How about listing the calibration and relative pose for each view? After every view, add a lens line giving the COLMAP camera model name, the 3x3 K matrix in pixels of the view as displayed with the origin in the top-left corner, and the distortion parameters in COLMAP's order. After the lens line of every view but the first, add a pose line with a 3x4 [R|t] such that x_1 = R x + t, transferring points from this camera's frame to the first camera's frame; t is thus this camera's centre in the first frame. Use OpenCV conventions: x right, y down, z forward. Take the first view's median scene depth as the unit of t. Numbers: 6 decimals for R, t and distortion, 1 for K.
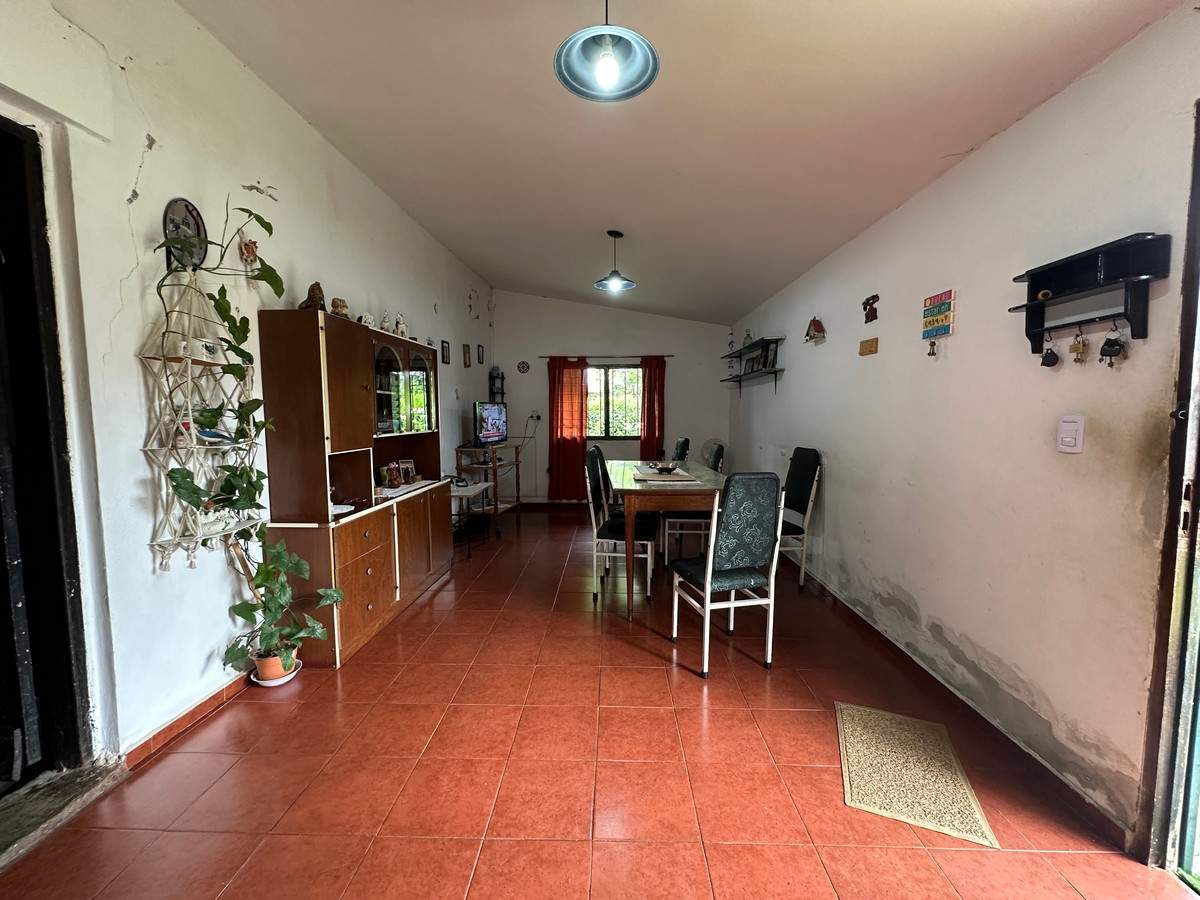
lens RADIAL K [[478.2, 0, 601.6], [0, 478.2, 450.3], [0, 0, 1]] dist [-0.003333, 0.000586]
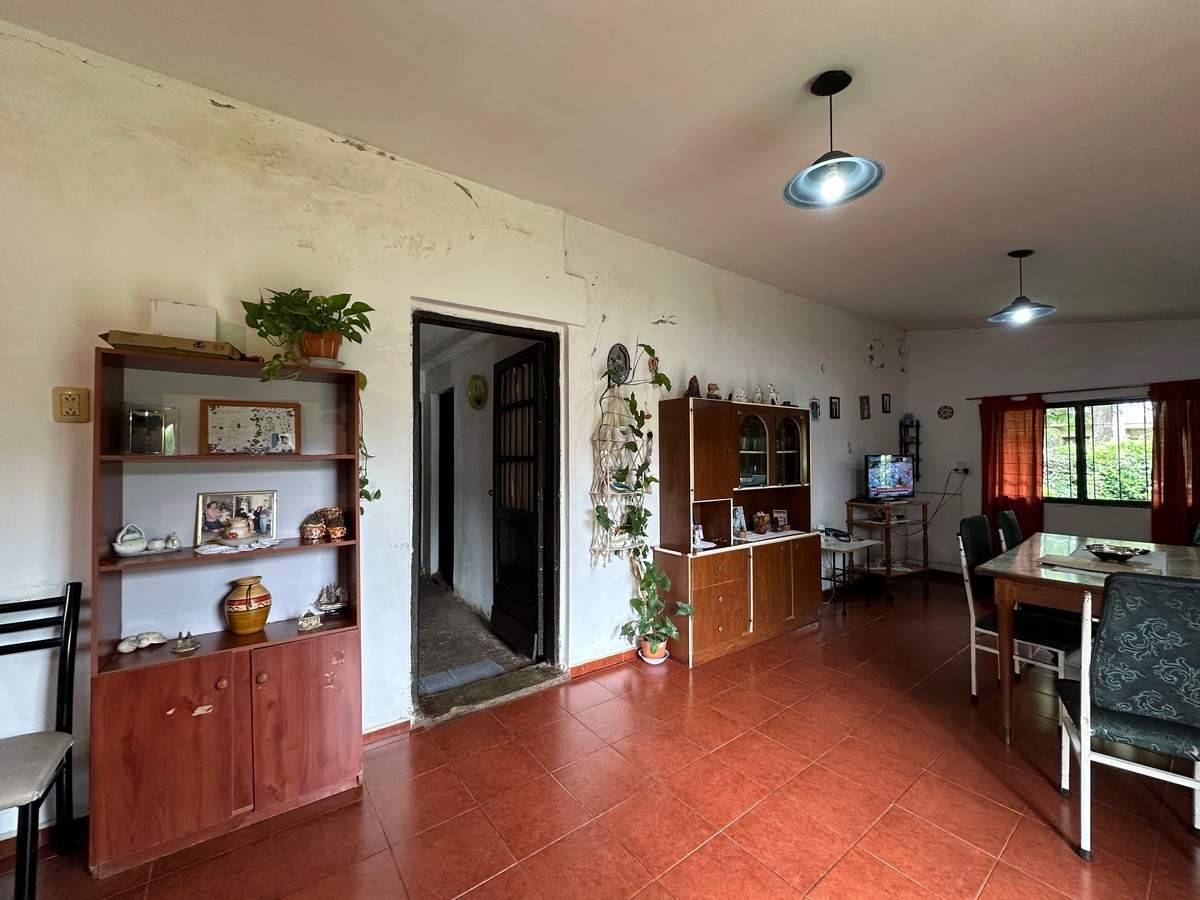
lens RADIAL K [[478.2, 0, 599.9], [0, 478.2, 450.5], [0, 0, 1]] dist [-0.003333, 0.000586]
pose [[0.623667, -0.010970, -0.781613, 0.347332], [-0.059954, 0.996285, -0.061822, -0.041468], [0.779388, 0.085417, 0.620692, -0.053938]]
